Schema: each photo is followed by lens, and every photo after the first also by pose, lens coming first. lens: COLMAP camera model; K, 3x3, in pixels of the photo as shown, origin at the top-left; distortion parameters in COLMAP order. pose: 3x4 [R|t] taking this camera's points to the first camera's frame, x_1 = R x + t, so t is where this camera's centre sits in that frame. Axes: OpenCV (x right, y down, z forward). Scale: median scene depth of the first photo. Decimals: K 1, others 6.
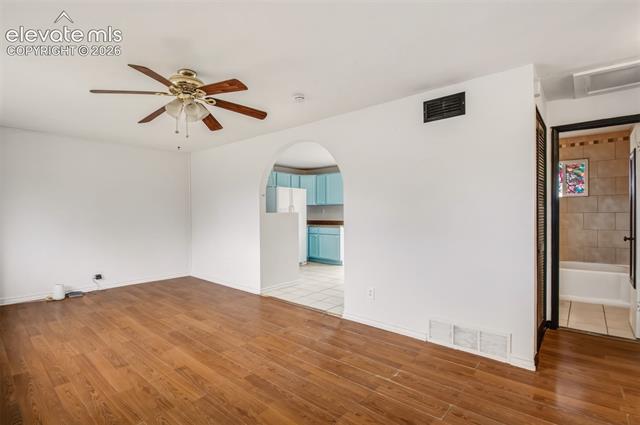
lens RADIAL K [[305.3, 0, 304.1], [0, 305.3, 210.9], [0, 0, 1]] dist [-0.013770, -0.001227]
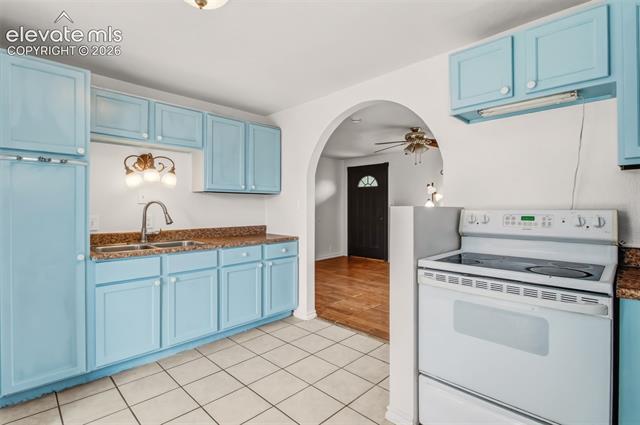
lens RADIAL K [[308.6, 0, 320.0], [0, 308.6, 212.5], [0, 0, 1]] dist [-0.003204, -0.000797]
pose [[-0.998872, 0.007603, 0.046879, 0.092642], [0.008363, 0.999836, 0.016043, 0.004619], [-0.046749, 0.016417, -0.998772, 2.707877]]
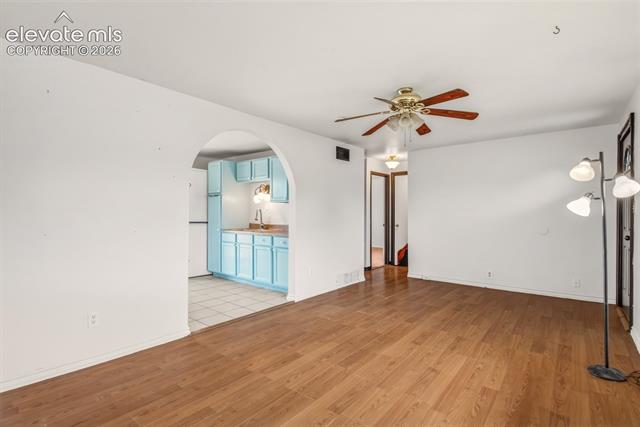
lens RADIAL K [[307.5, 0, 320.0], [0, 307.5, 213.5], [0, 0, 1]] dist [-0.000318, 0.000093]
pose [[-0.039778, 0.004849, 0.999197, -1.461743], [-0.004480, 0.999977, -0.005031, 0.021549], [-0.999199, -0.004676, -0.039755, 1.311164]]
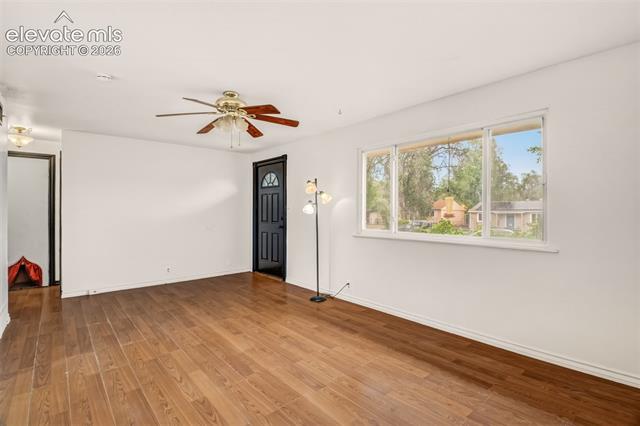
lens RADIAL K [[308.6, 0, 320.0], [0, 308.6, 213.0], [0, 0, 1]] dist [-0.003204, -0.000797]
pose [[-0.991518, 0.007115, 0.129771, -0.848476], [0.007452, 0.999970, 0.002116, 0.011964], [-0.129752, 0.003065, -0.991542, 2.064826]]
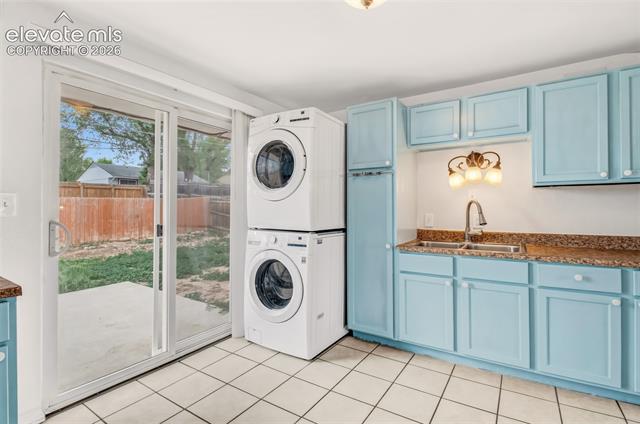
lens RADIAL K [[312.4, 0, 319.8], [0, 312.4, 206.3], [0, 0, 1]] dist [-0.012091, -0.000171]
pose [[-0.151173, 0.011751, 0.988437, -0.230682], [0.003785, 0.999929, -0.011309, 0.007408], [-0.988500, 0.002031, -0.151207, 2.330222]]
